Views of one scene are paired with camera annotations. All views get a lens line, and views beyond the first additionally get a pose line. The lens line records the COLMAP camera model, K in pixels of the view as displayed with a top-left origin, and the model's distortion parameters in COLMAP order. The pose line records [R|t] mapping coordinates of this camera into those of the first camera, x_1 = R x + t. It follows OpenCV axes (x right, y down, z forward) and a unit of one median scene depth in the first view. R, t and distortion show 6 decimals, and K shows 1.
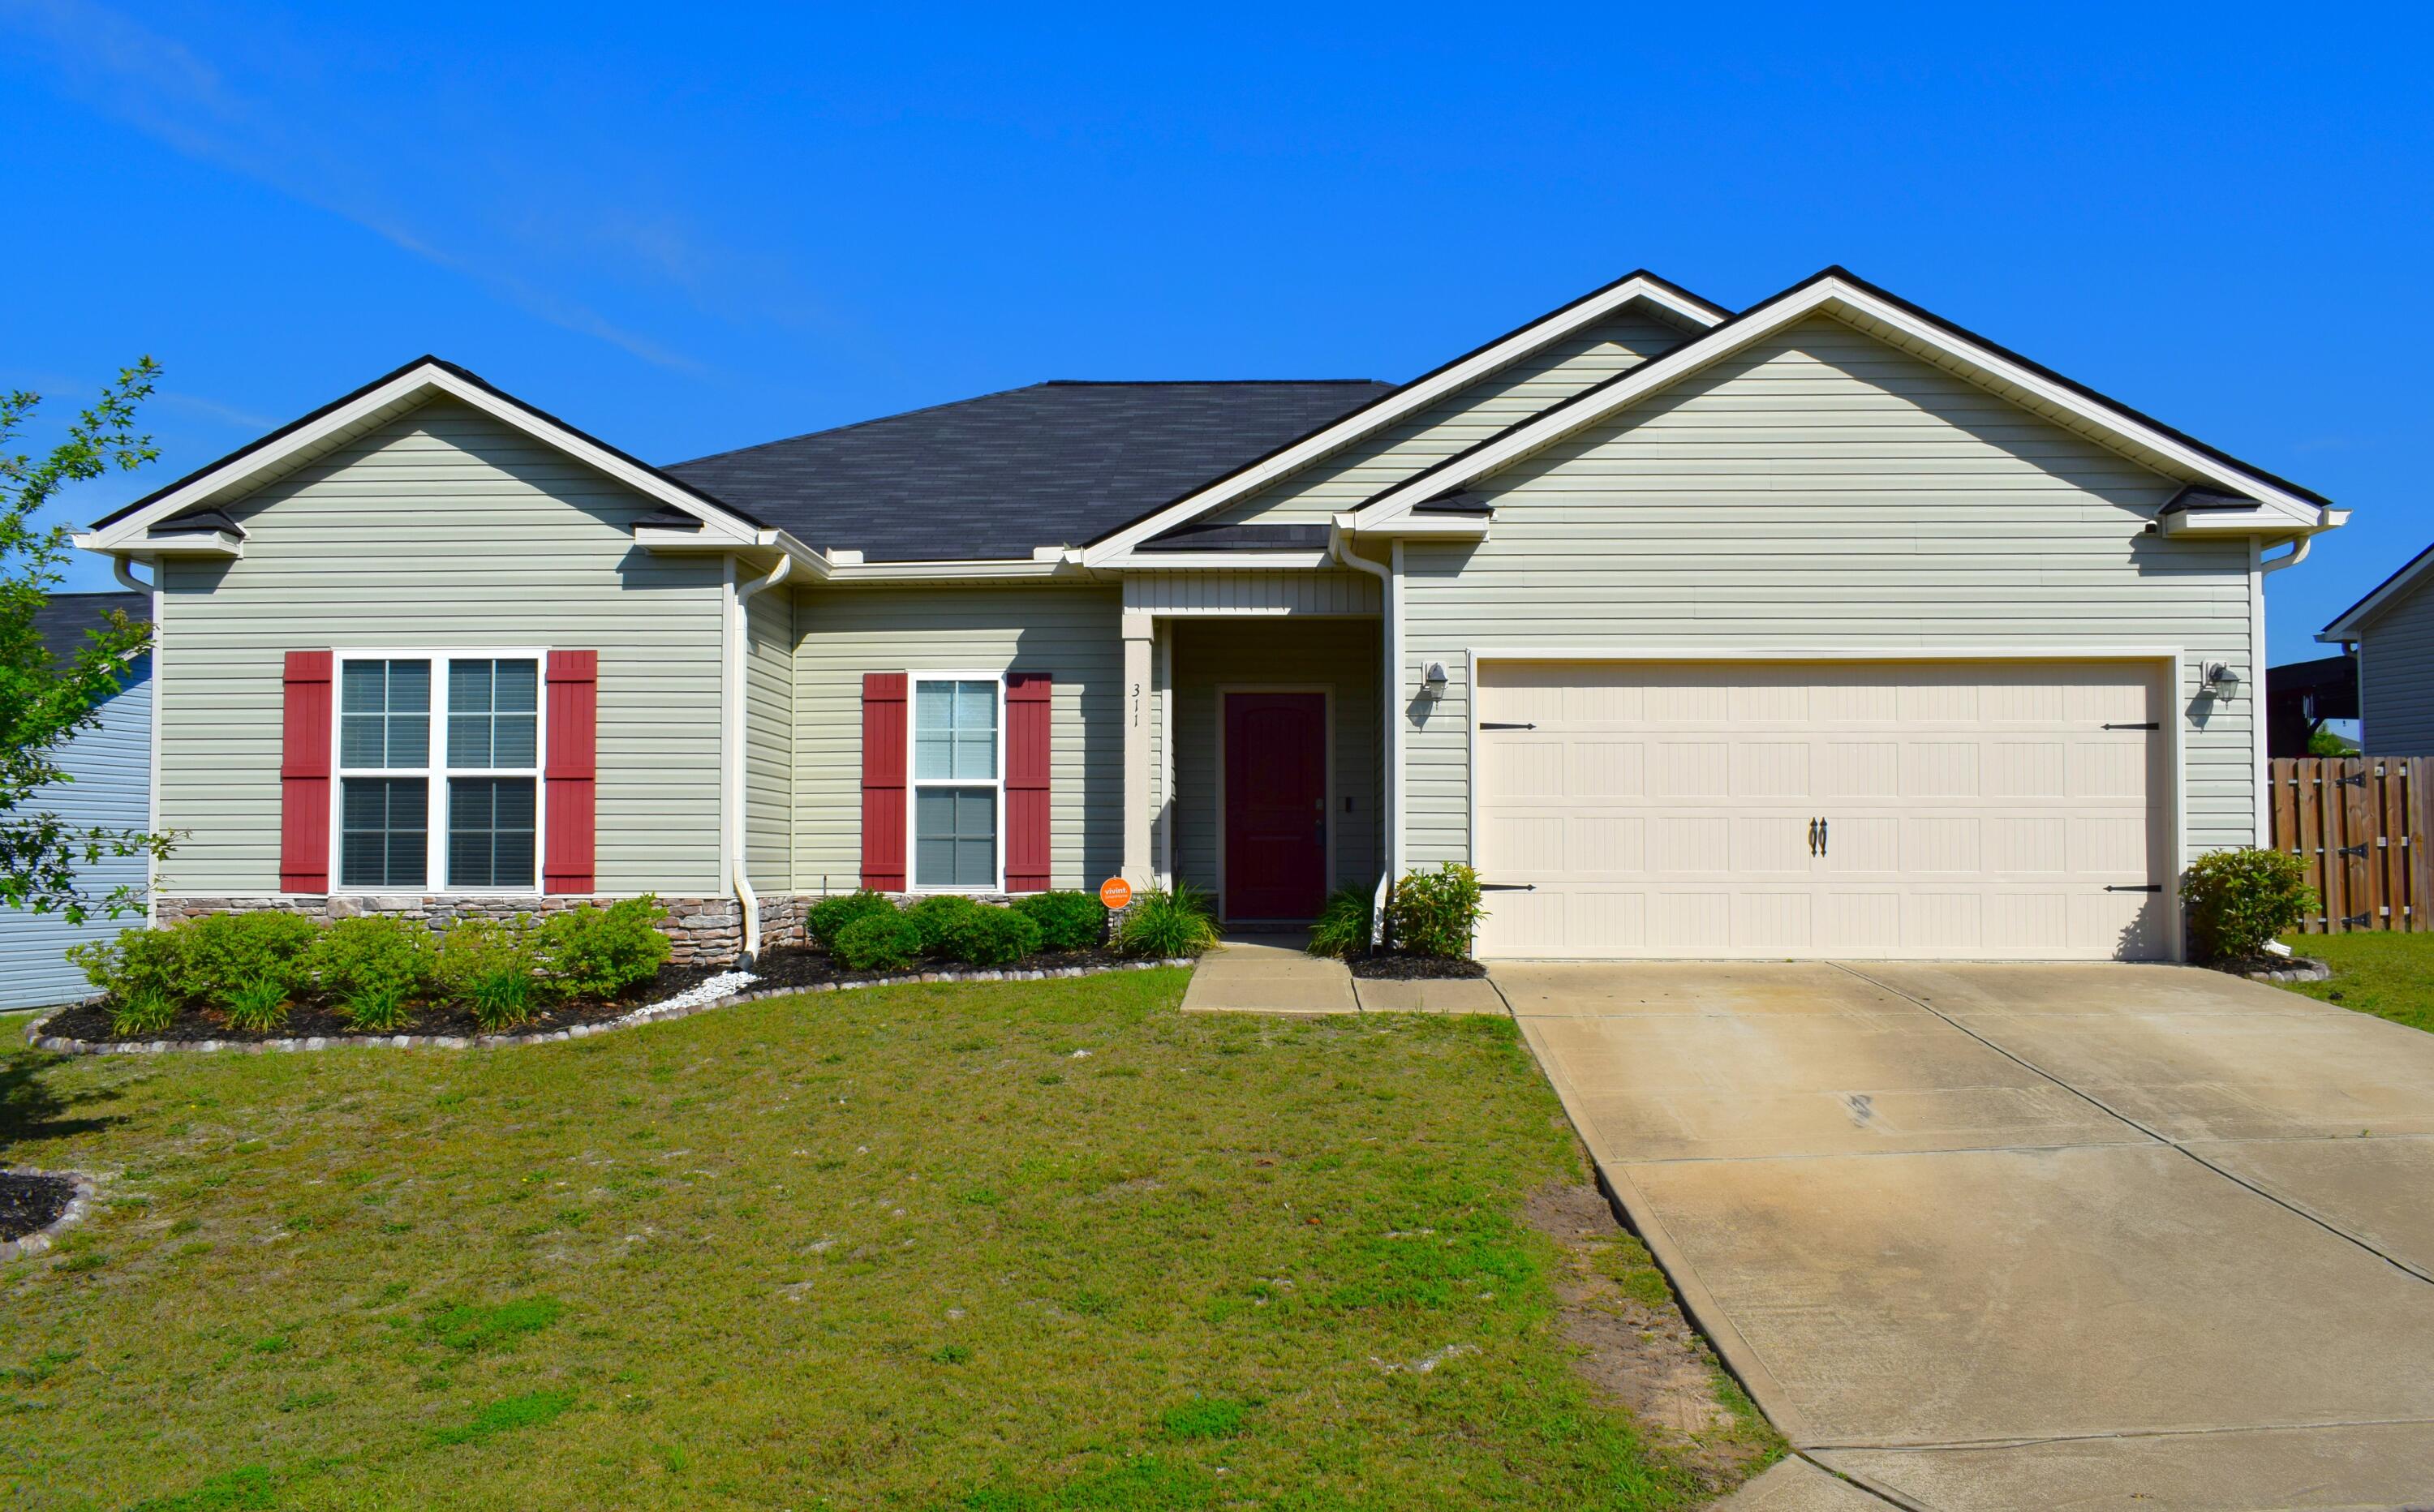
lens RADIAL K [[1925.3, 0, 1217.1], [0, 1925.3, 656.4], [0, 0, 1]] dist [-0.005557, -0.004138]
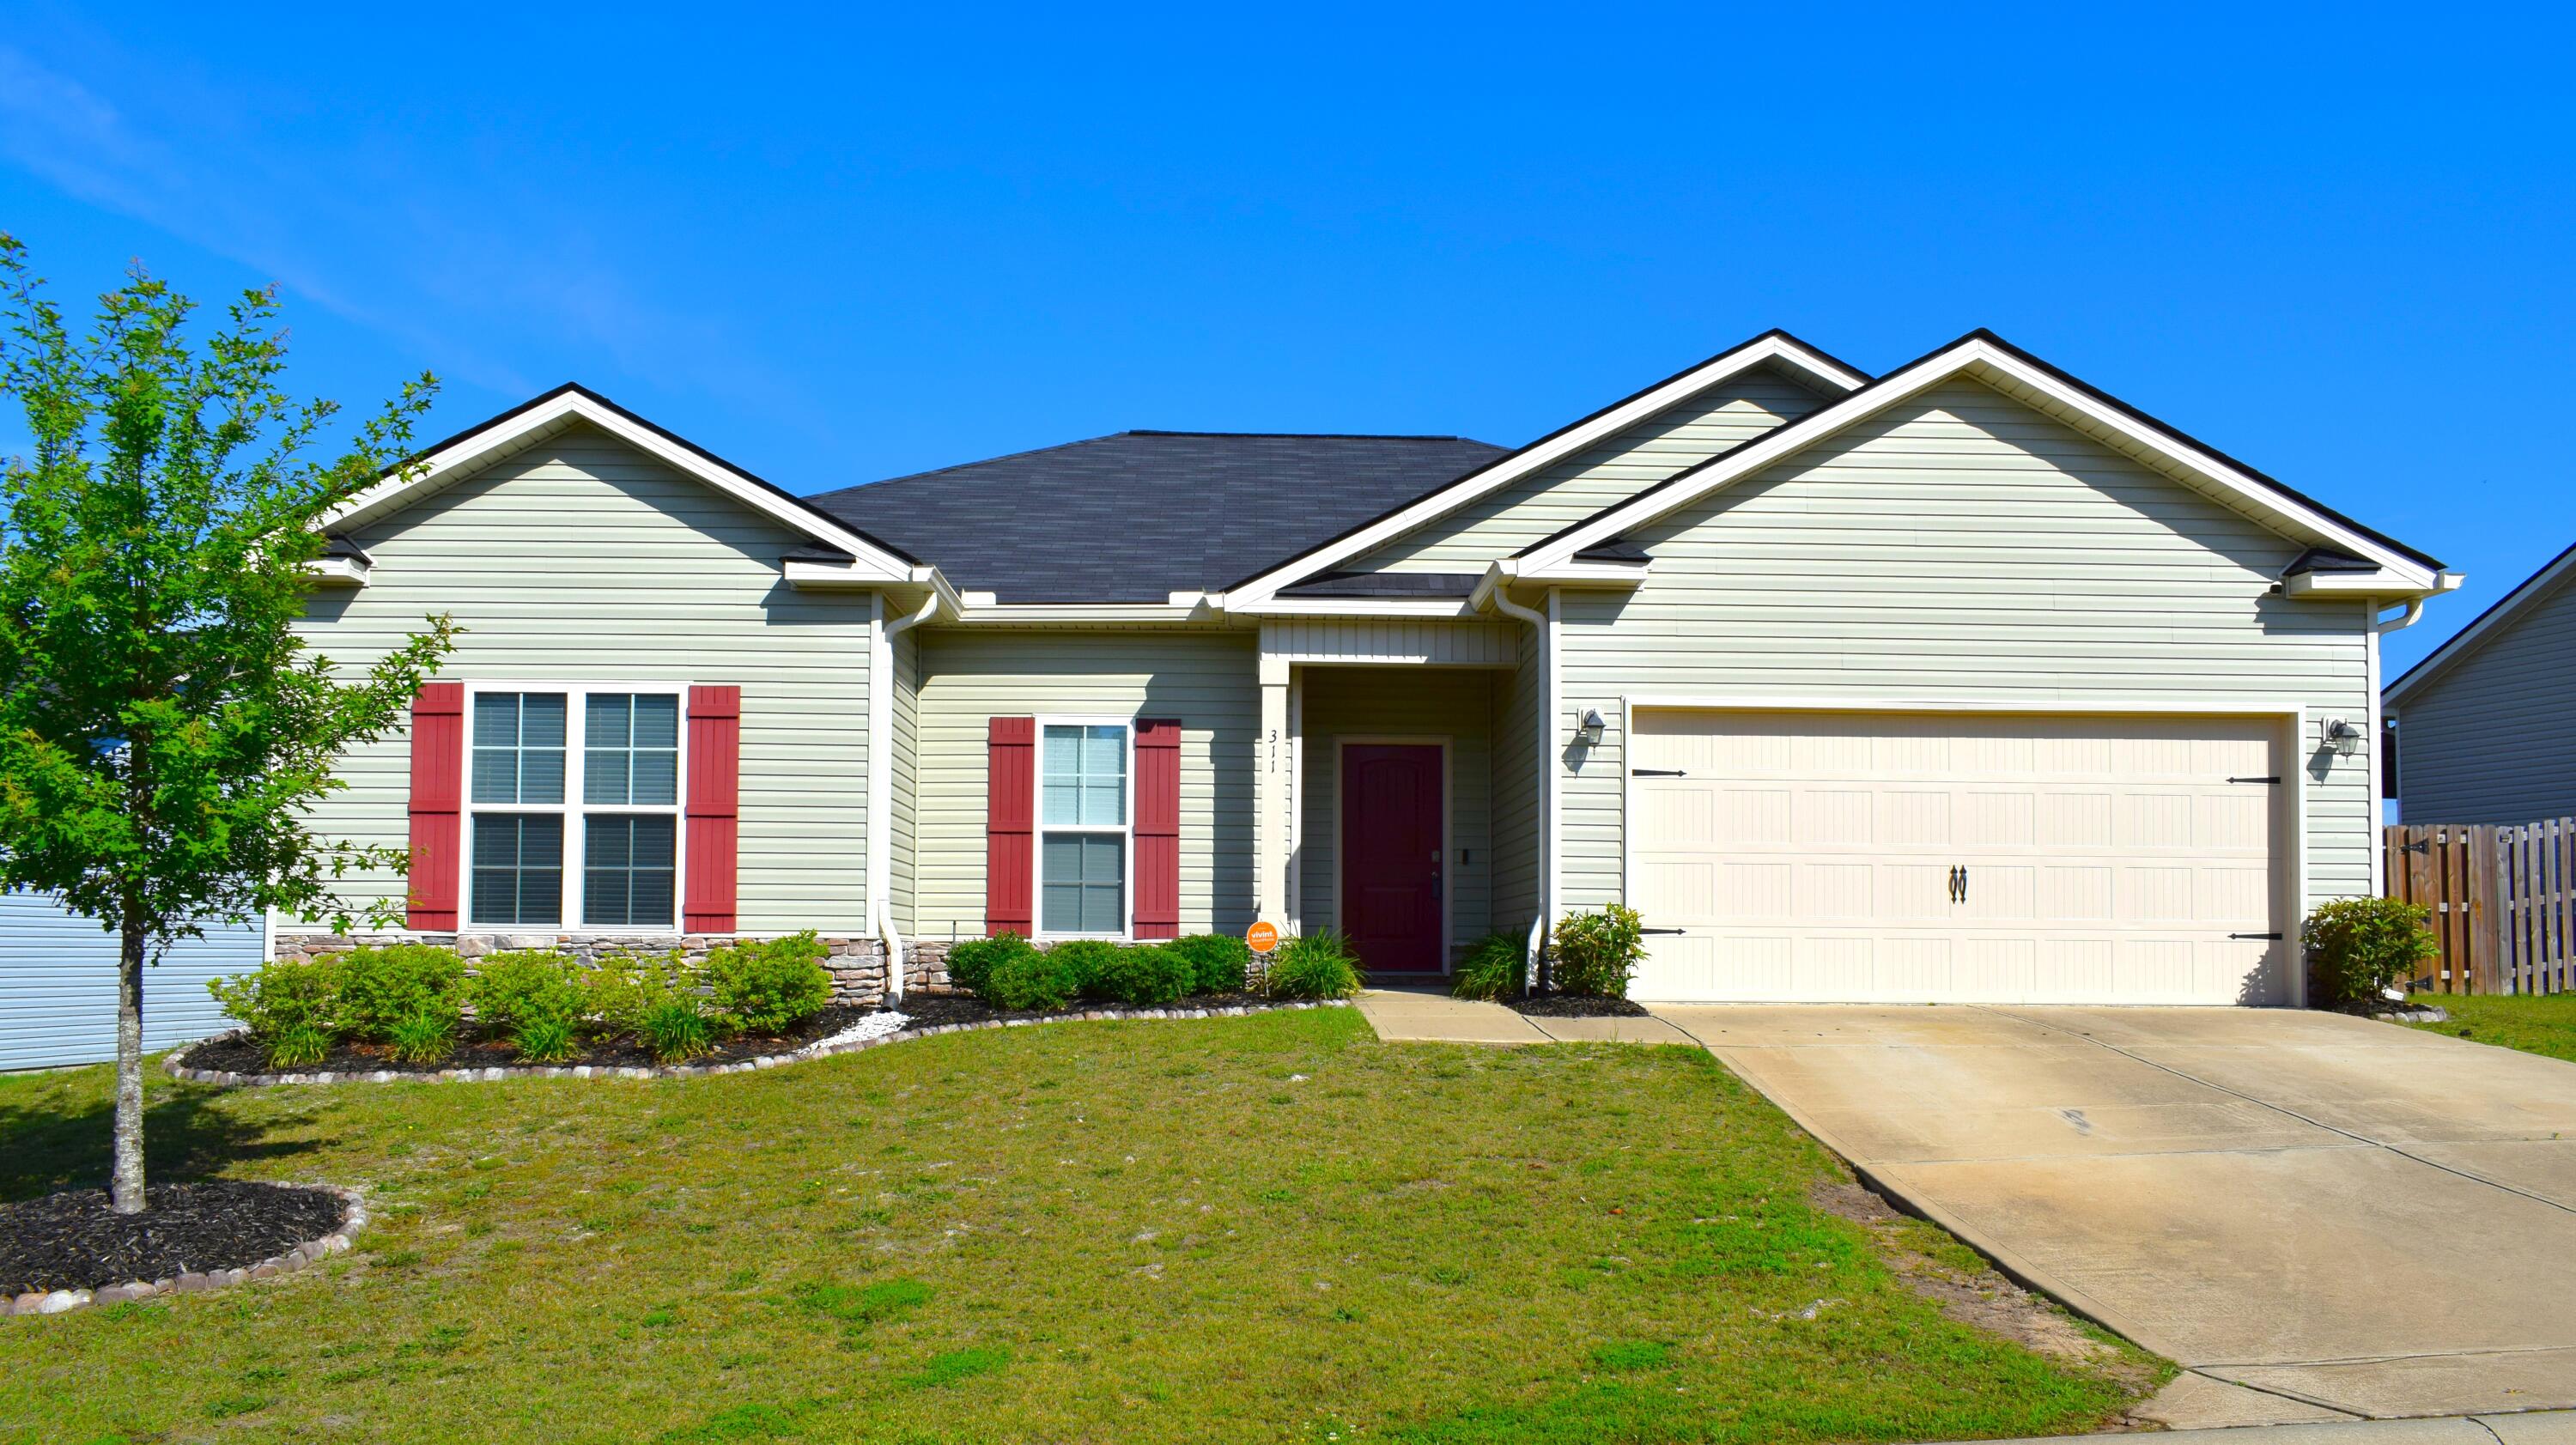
lens RADIAL K [[2020.0, 0, 1288.0], [0, 2020.0, 722.5], [0, 0, 1]] dist [-0.004644, -0.003011]
pose [[0.997860, 0.013751, 0.063927, -0.113165], [-0.013248, 0.999878, -0.008289, 0.021198], [-0.064033, 0.007425, 0.997920, -0.051185]]
